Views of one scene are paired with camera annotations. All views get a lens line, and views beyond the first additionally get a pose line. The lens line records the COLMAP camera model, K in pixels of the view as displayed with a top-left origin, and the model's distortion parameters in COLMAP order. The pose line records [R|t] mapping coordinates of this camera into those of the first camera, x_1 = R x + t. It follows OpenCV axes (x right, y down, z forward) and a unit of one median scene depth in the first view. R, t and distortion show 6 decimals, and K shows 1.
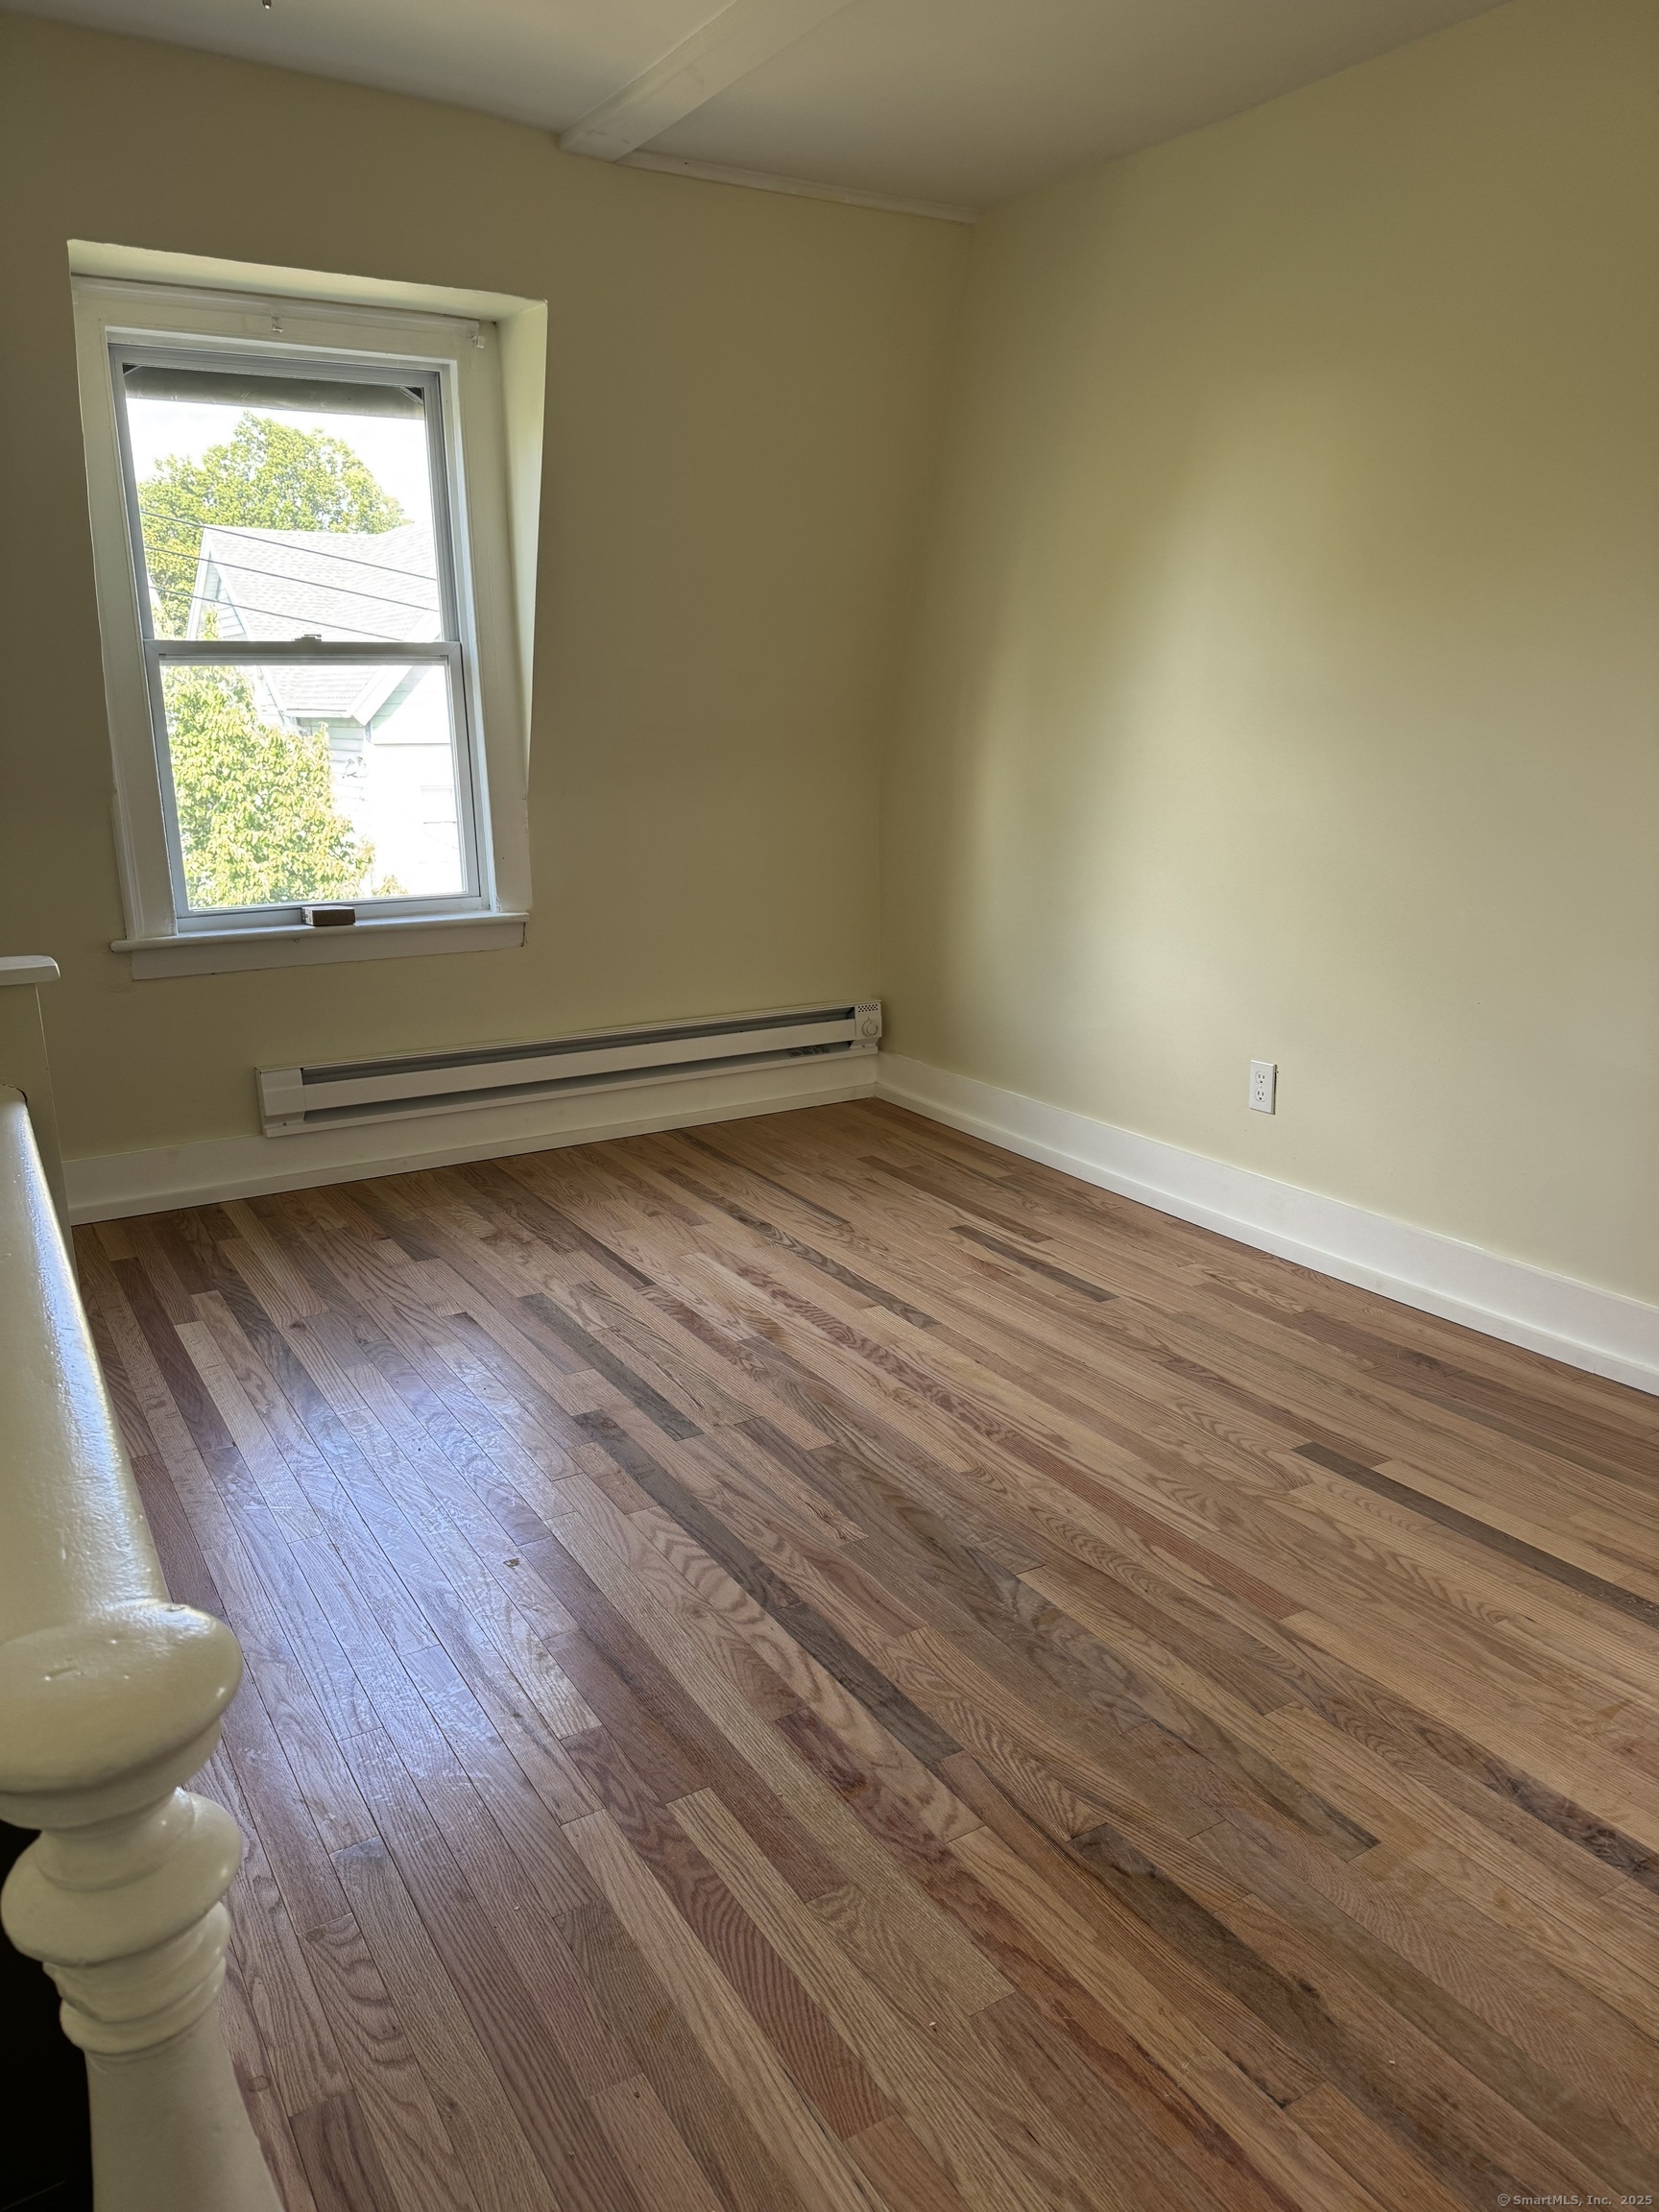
lens RADIAL K [[1540.8, 0, 839.9], [0, 1540.8, 1103.7], [0, 0, 1]] dist [0.021698, -0.034145]
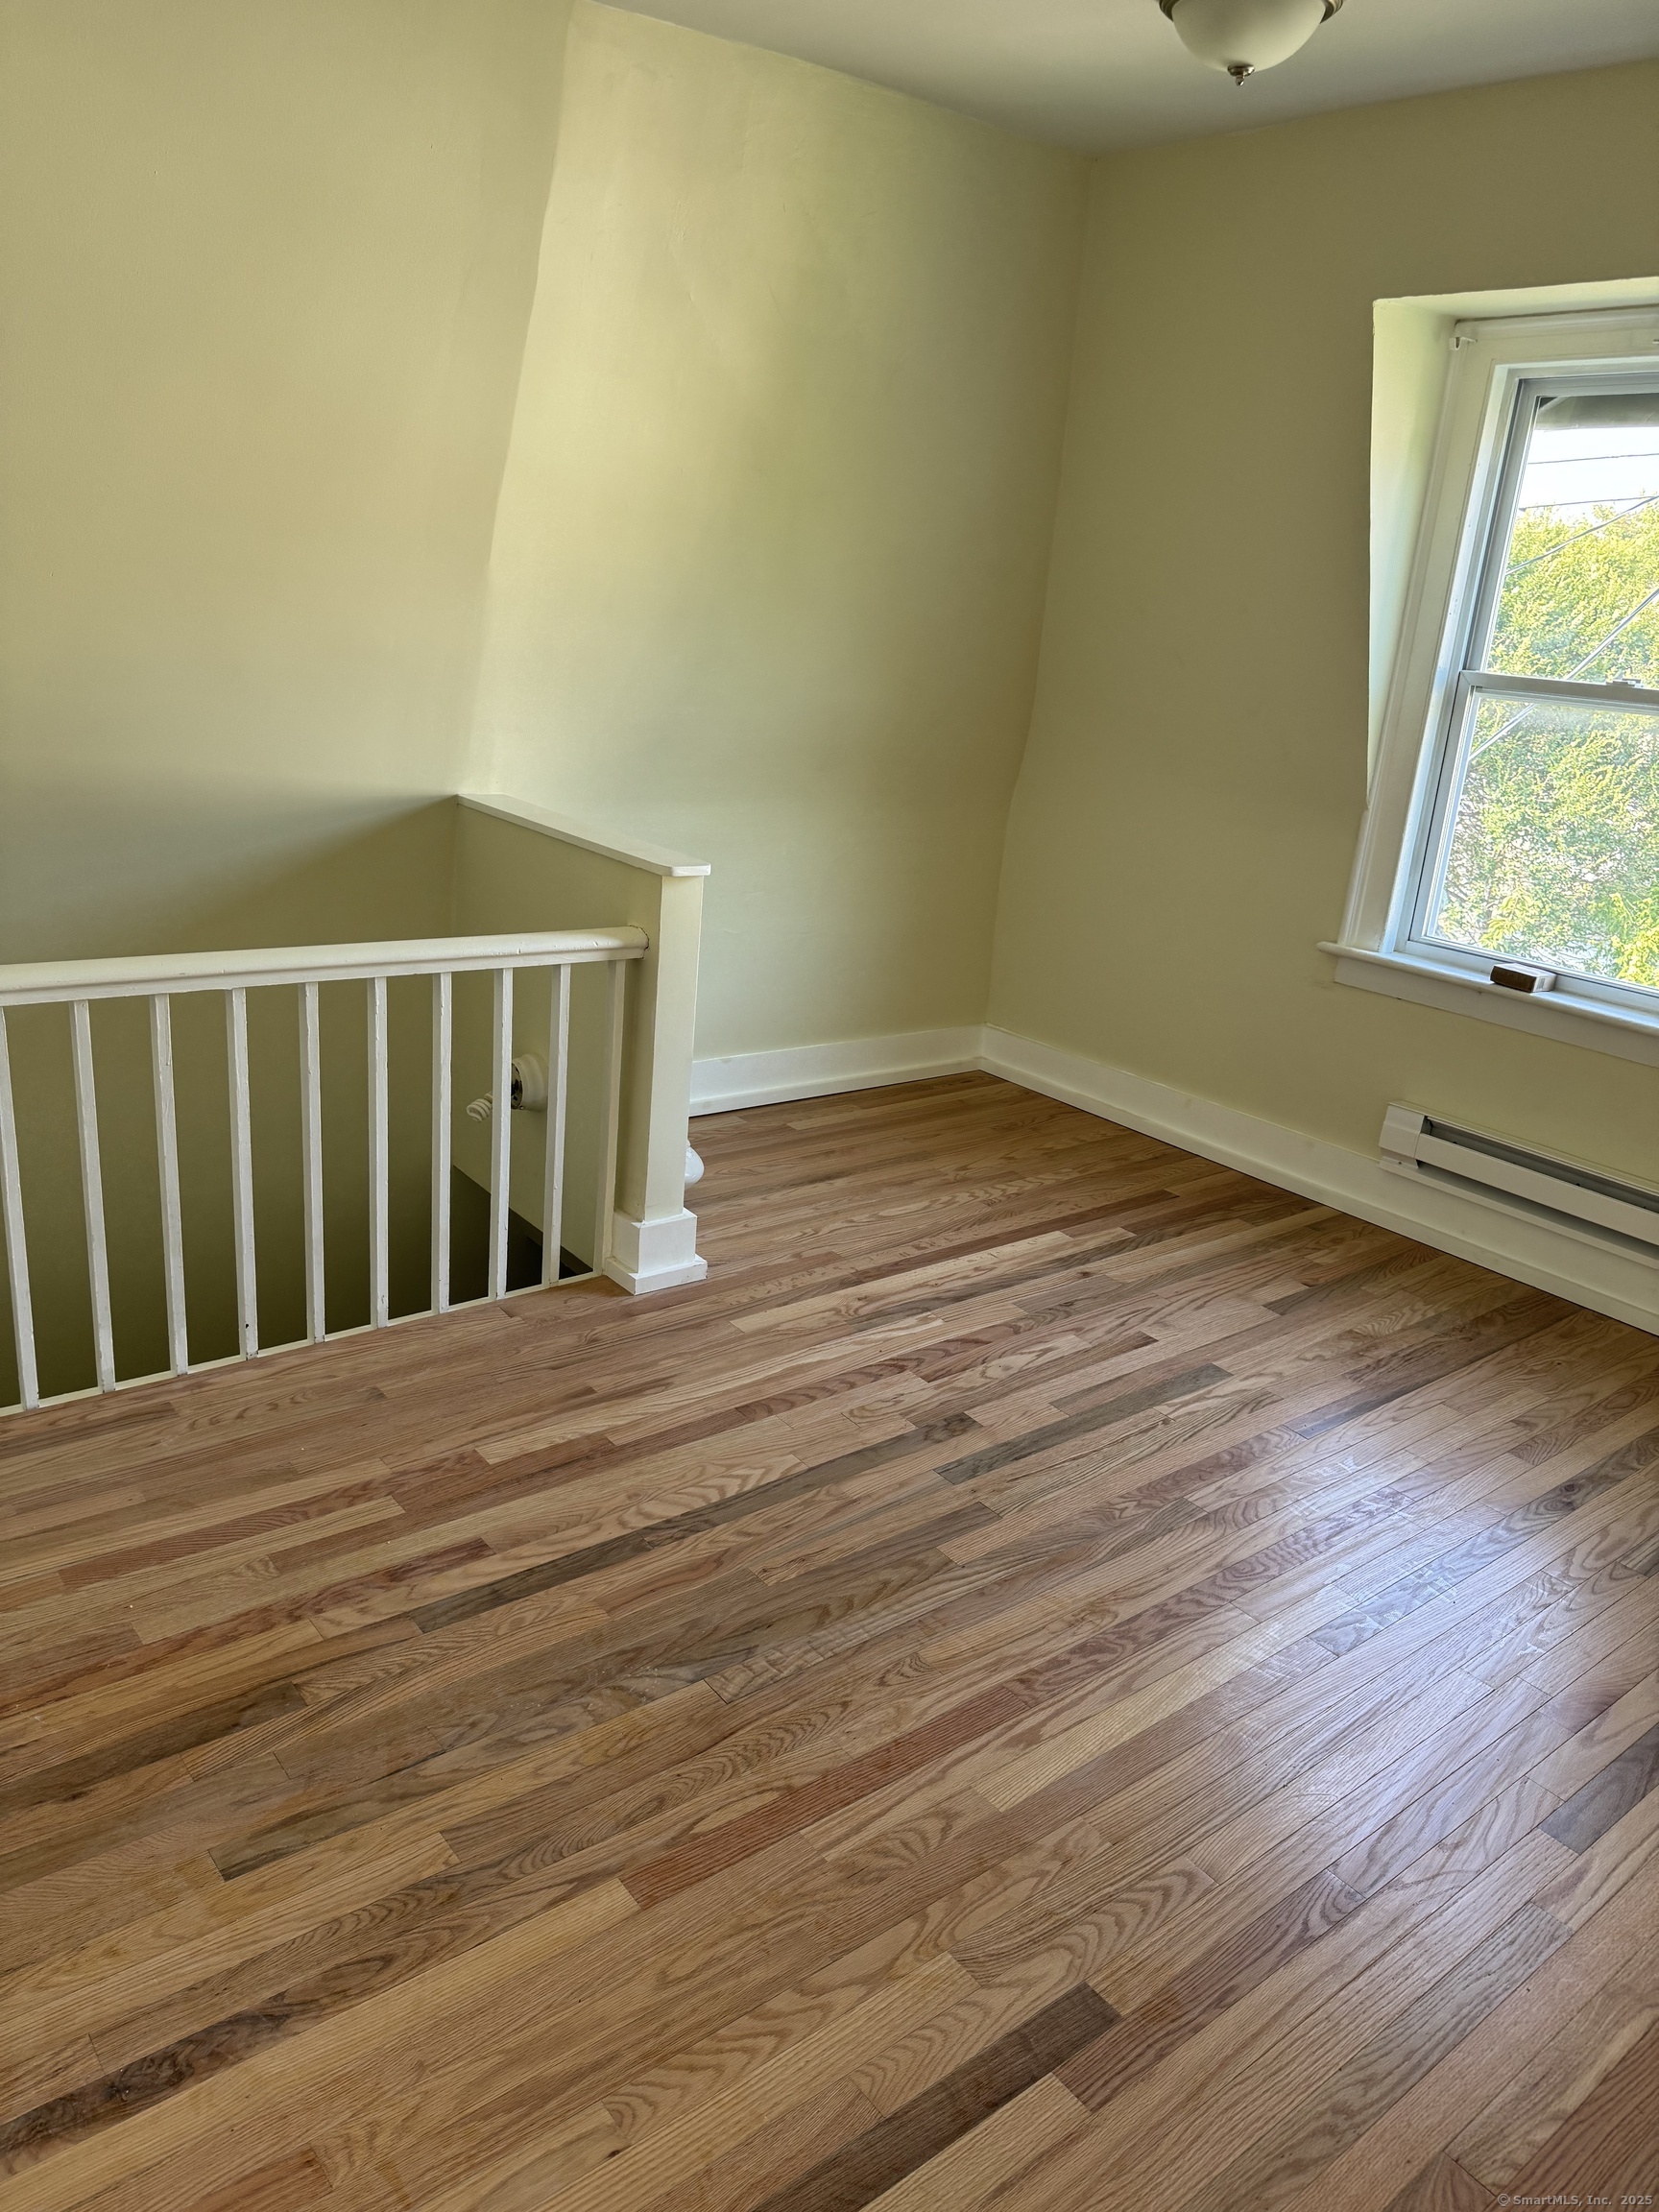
lens RADIAL K [[1540.8, 0, 816.0], [0, 1540.8, 1097.5], [0, 0, 1]] dist [0.021698, -0.034145]
pose [[0.140551, 0.331304, -0.932997, 0.895526], [-0.333625, 0.903086, 0.270424, -0.302037], [0.932169, 0.273263, 0.237461, 0.736686]]
